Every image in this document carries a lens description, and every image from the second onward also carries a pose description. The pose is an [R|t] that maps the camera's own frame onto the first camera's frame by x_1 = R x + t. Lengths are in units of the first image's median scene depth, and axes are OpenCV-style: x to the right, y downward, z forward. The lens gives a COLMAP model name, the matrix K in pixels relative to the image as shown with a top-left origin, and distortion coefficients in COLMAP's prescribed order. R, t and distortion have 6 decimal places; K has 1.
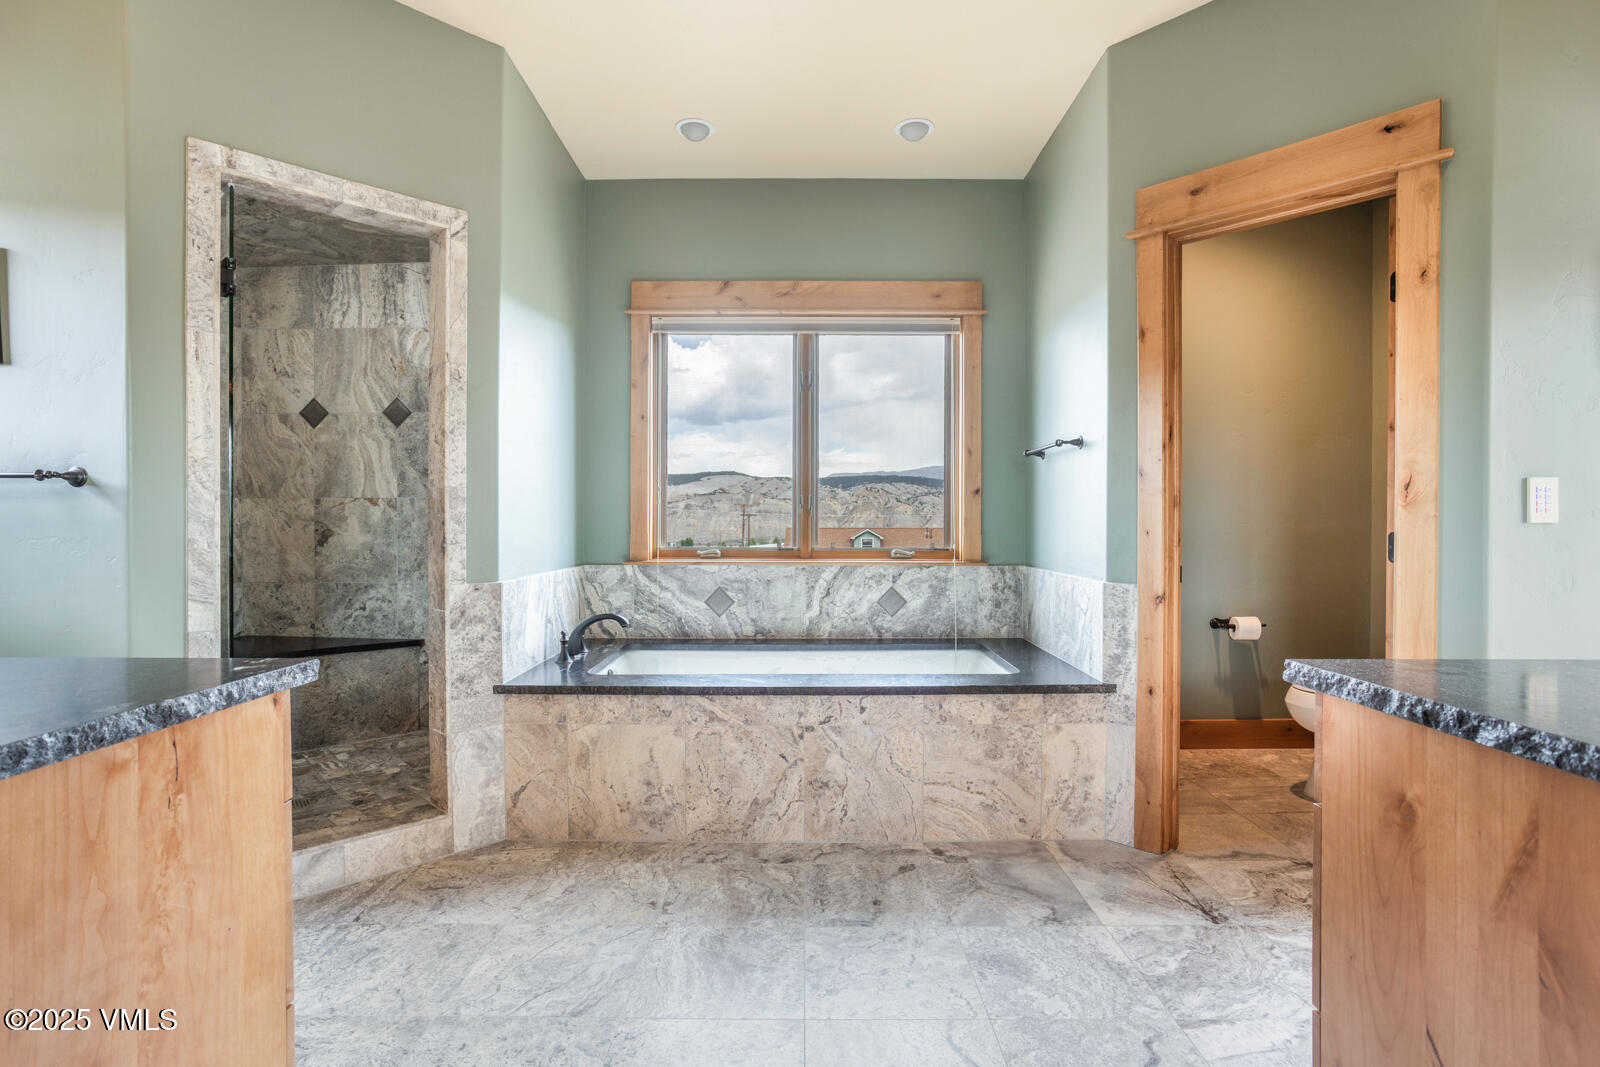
lens RADIAL K [[786.8, 0, 791.8], [0, 786.8, 528.5], [0, 0, 1]] dist [-0.034783, 0.003869]
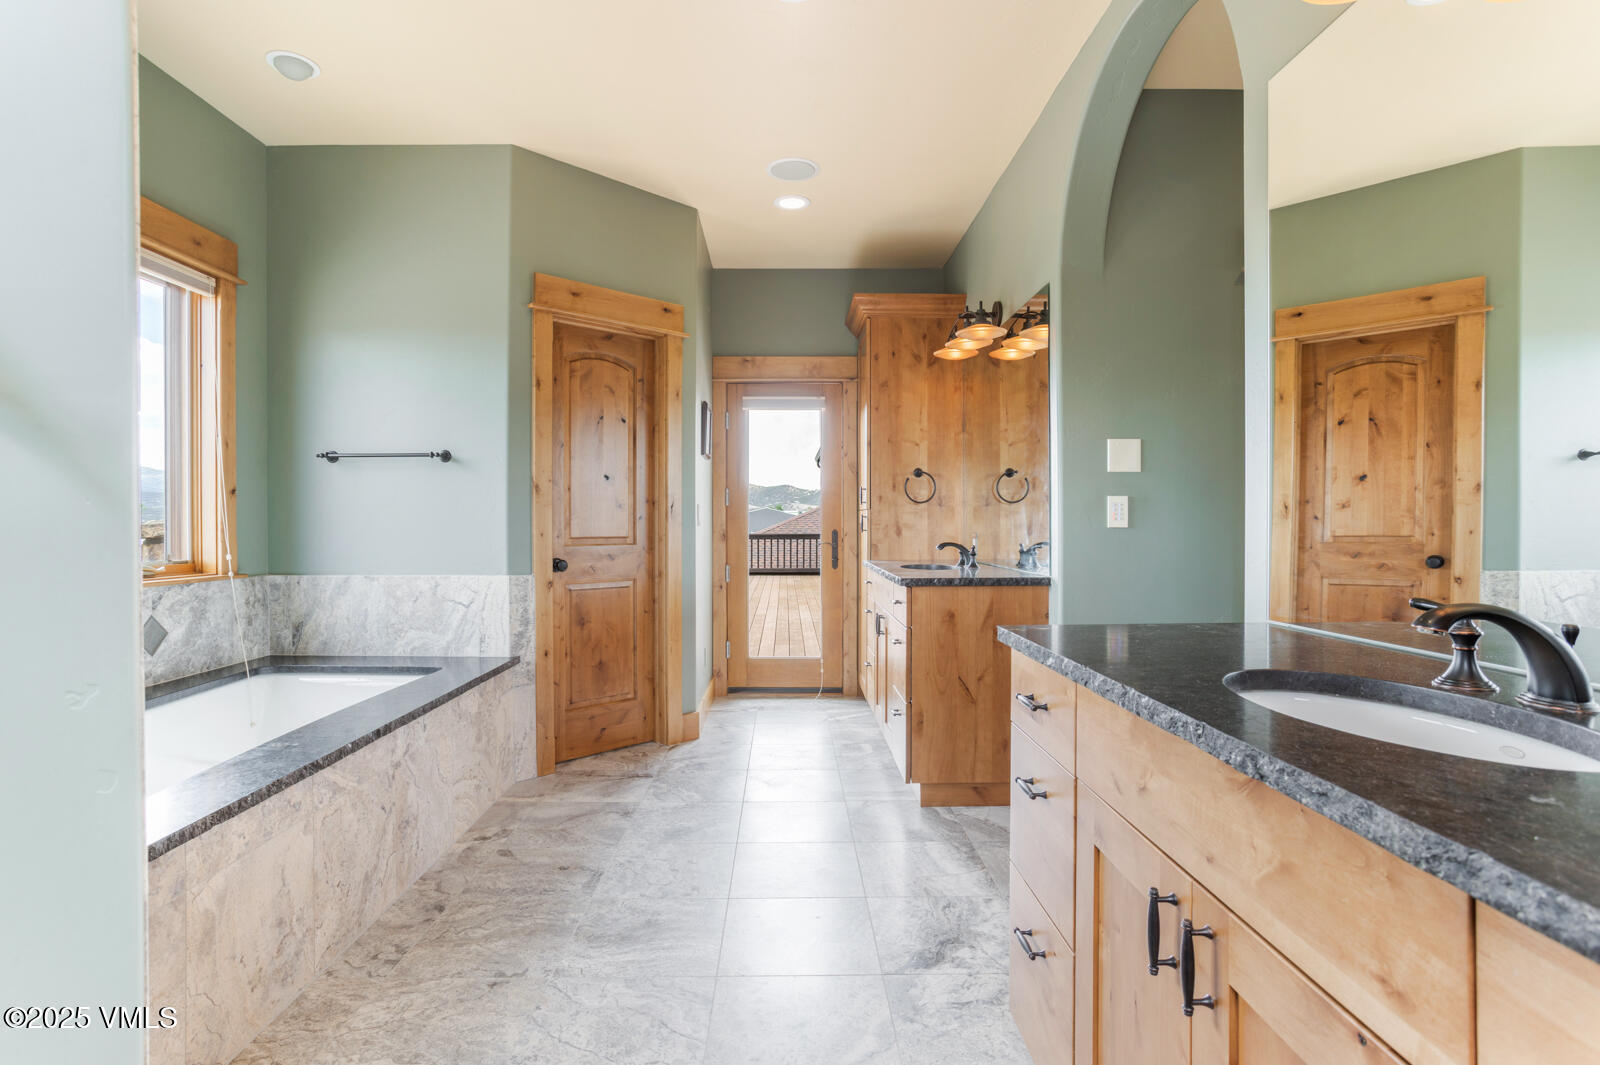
lens RADIAL K [[786.8, 0, 789.0], [0, 786.8, 531.2], [0, 0, 1]] dist [-0.034783, 0.003869]
pose [[-0.016357, -0.008737, 0.999828, -0.847468], [0.008594, 0.999924, 0.008878, -0.008507], [-0.999829, 0.008738, -0.016280, 0.581662]]
